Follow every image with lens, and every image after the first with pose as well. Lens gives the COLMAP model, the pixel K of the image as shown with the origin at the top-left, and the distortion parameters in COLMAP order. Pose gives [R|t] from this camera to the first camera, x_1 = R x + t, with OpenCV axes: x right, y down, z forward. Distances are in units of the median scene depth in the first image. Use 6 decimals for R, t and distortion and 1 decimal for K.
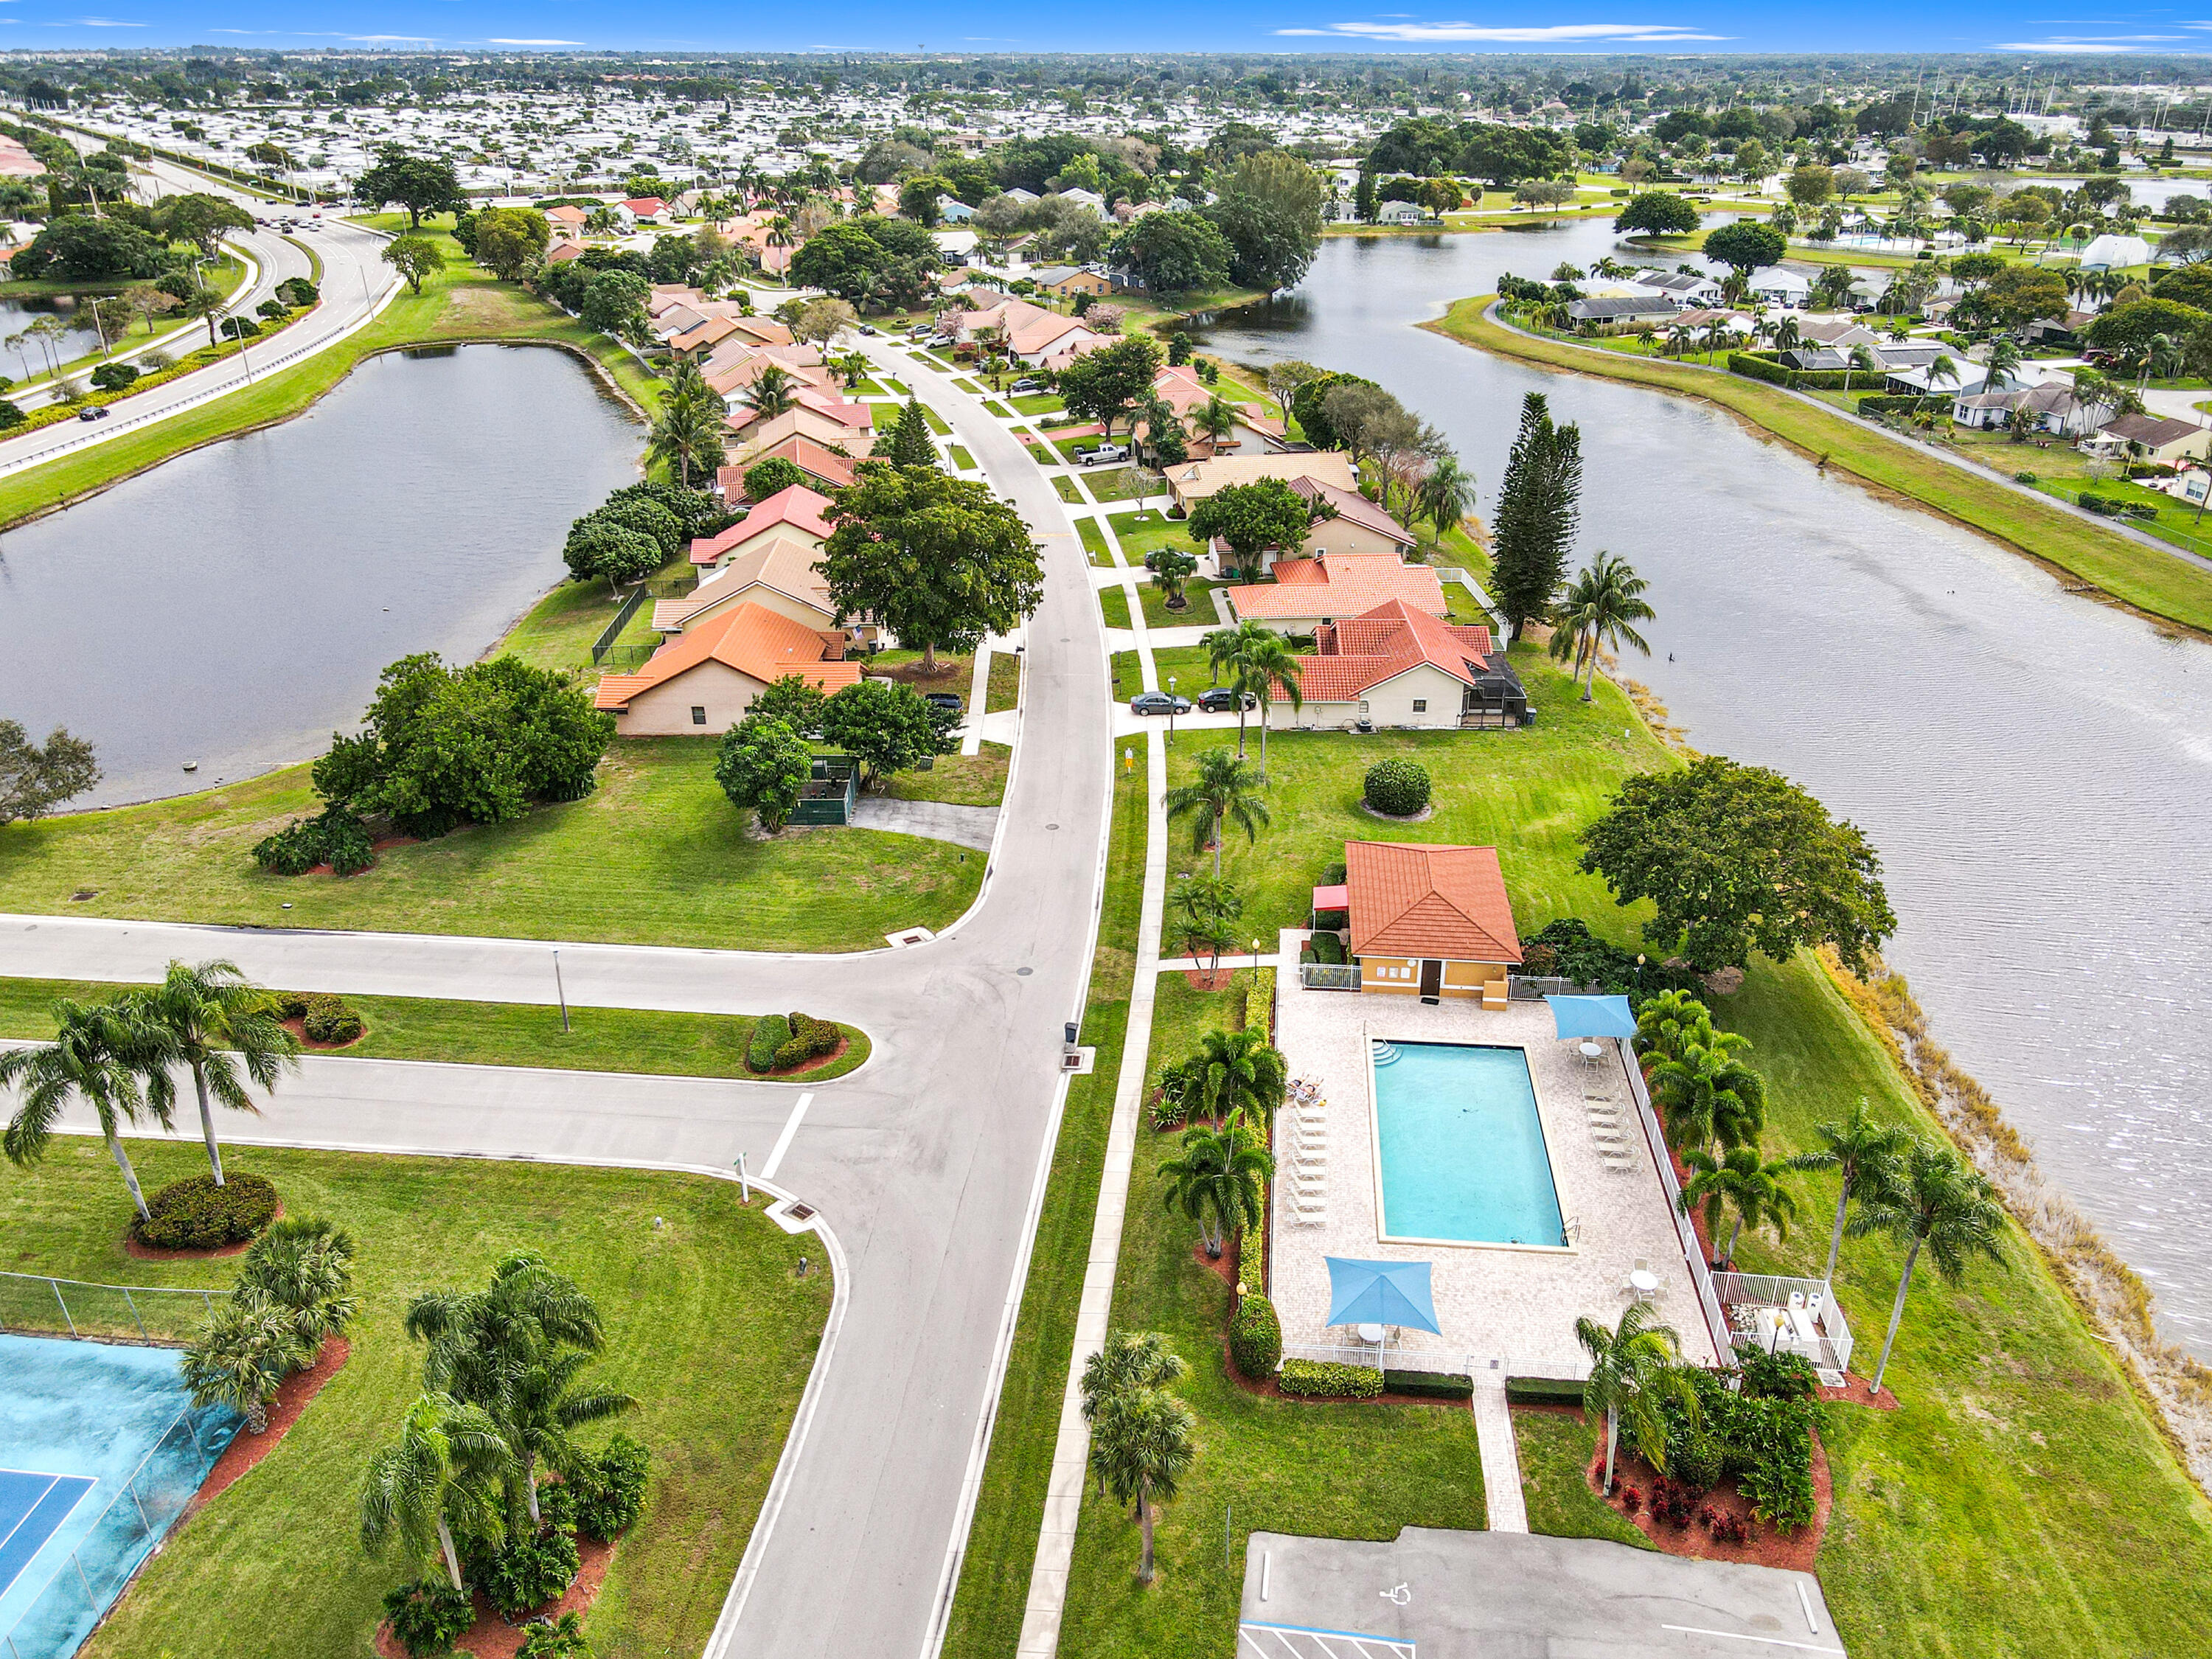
lens RADIAL K [[1568.8, 0, 1106.0], [0, 1568.8, 829.5], [0, 0, 1]] dist [0.006457, 0.004109]
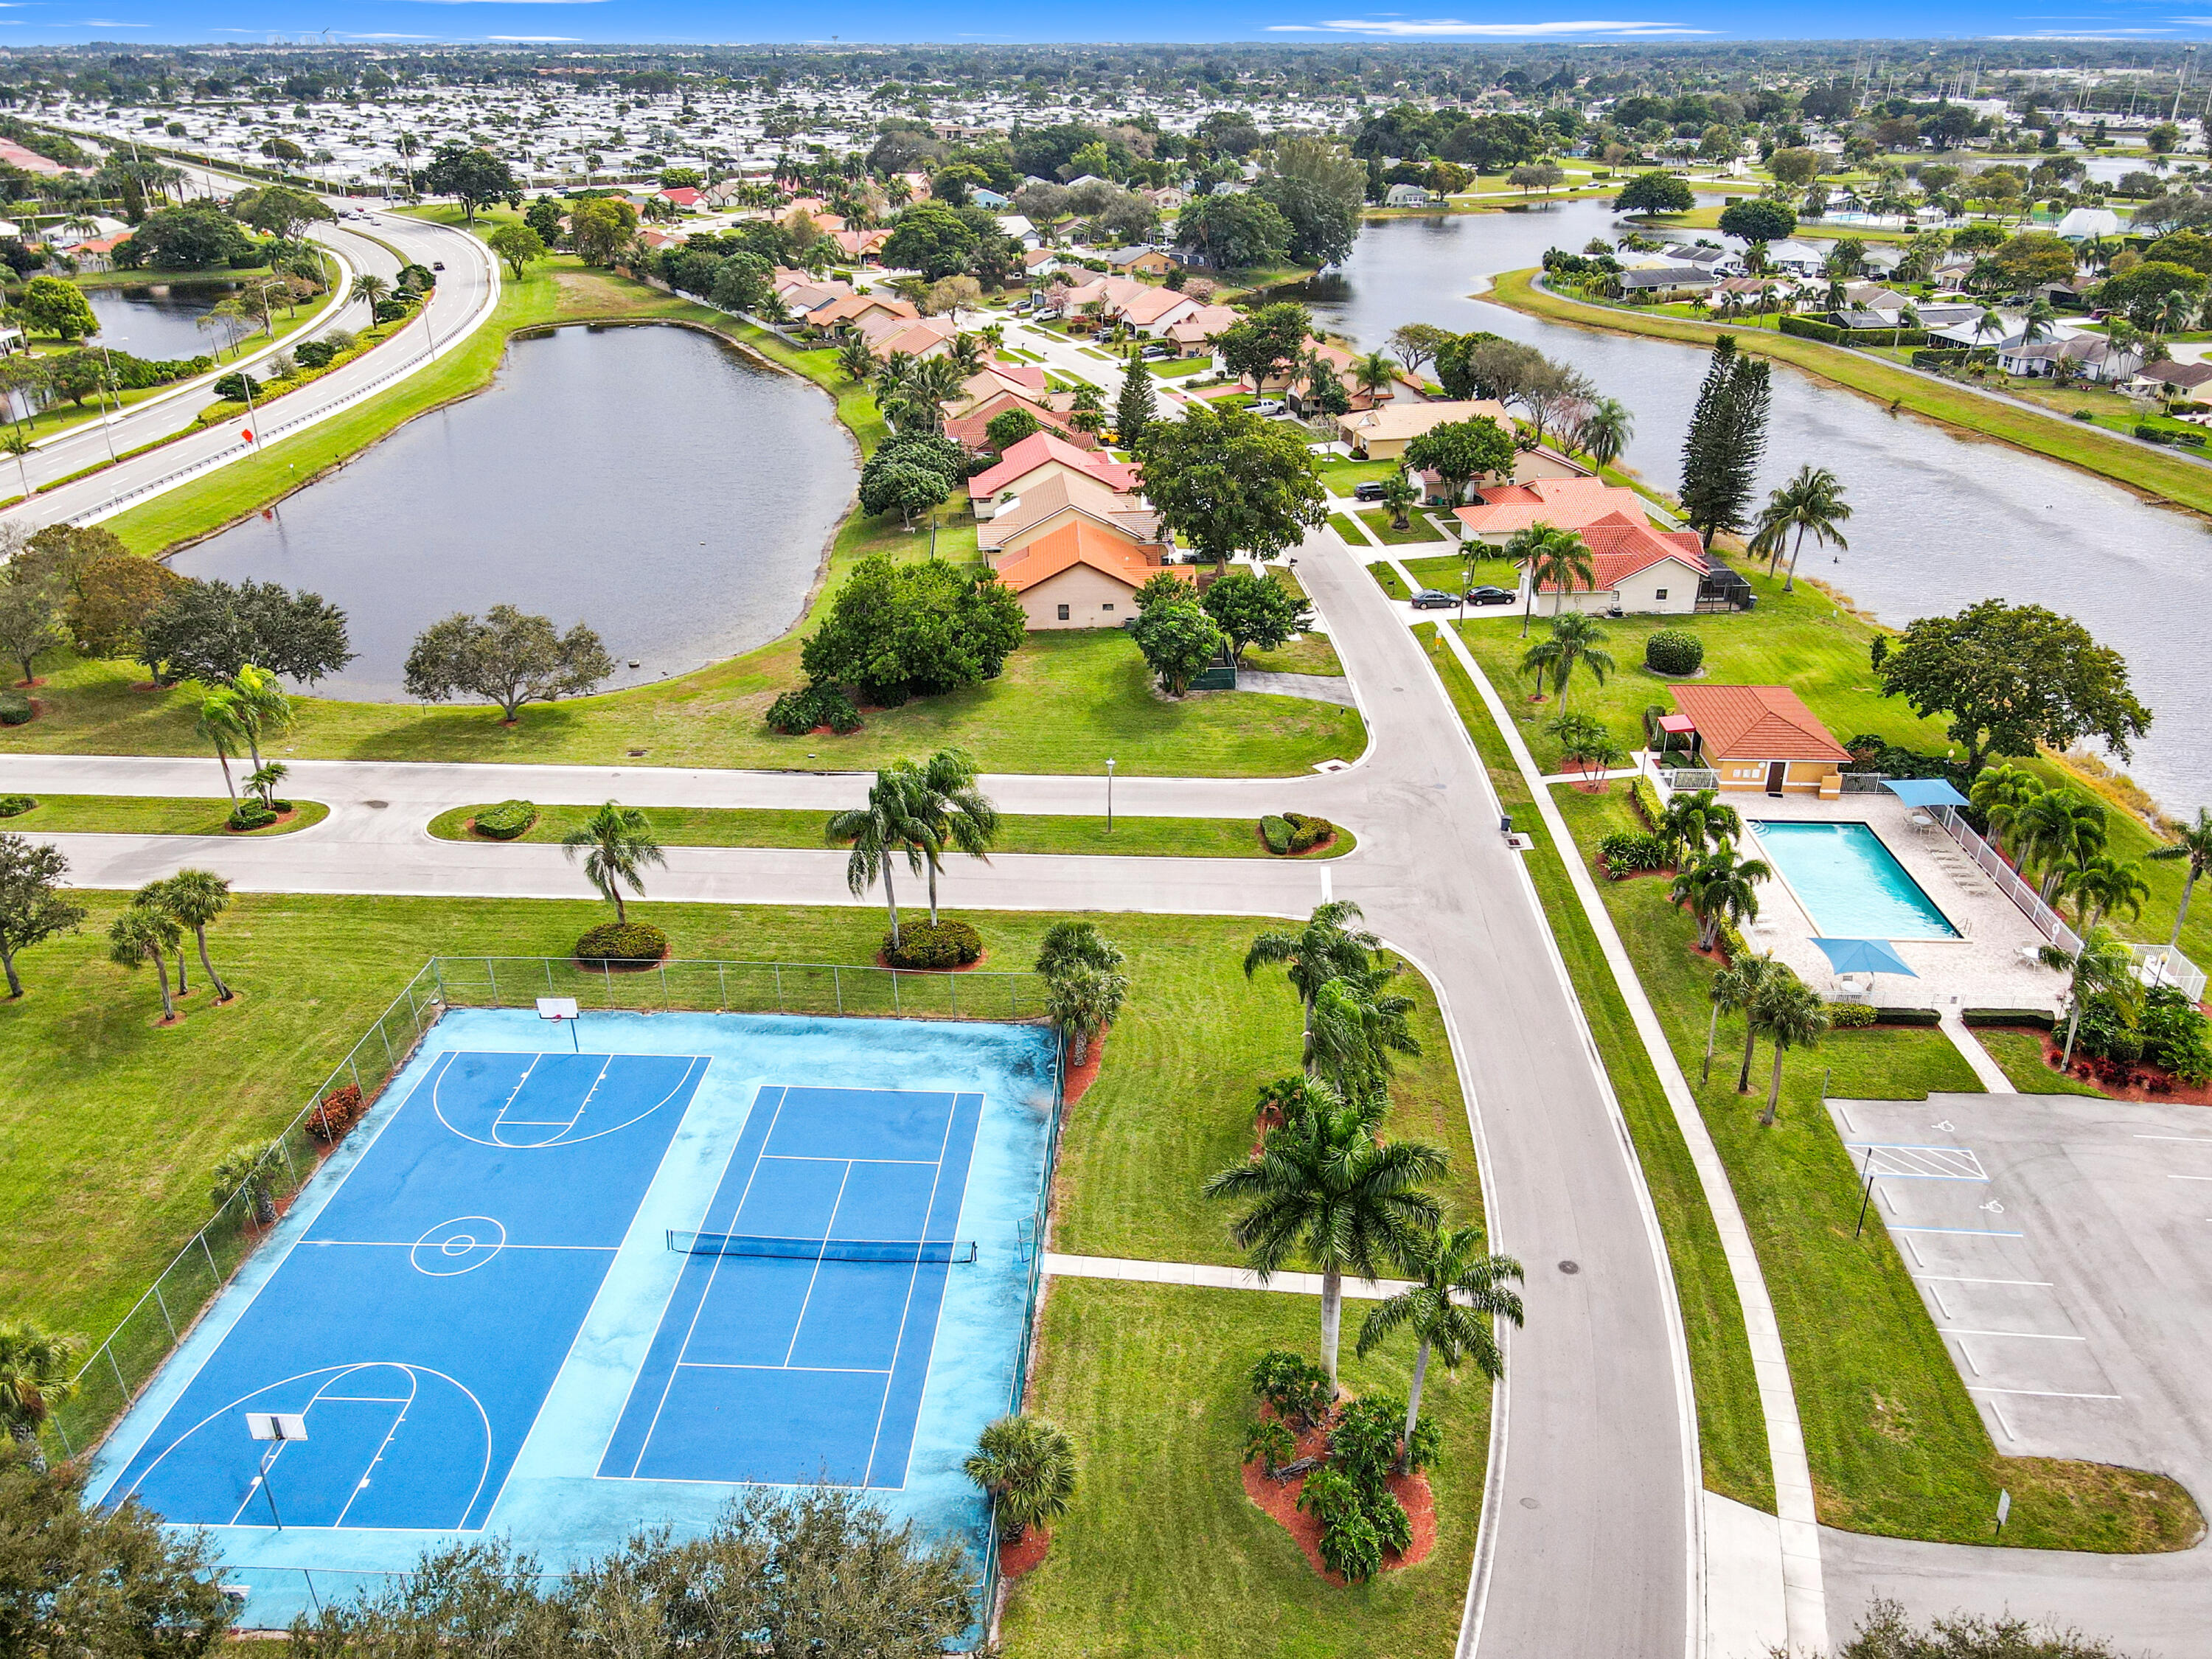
lens RADIAL K [[1546.6, 0, 1106.0], [0, 1546.6, 829.5], [0, 0, 1]] dist [0.007927, 0.004436]
pose [[0.999181, -0.022697, 0.033486, -0.143118], [0.022355, 0.999695, 0.010542, 0.042063], [-0.033715, -0.009784, 0.999384, -0.089794]]
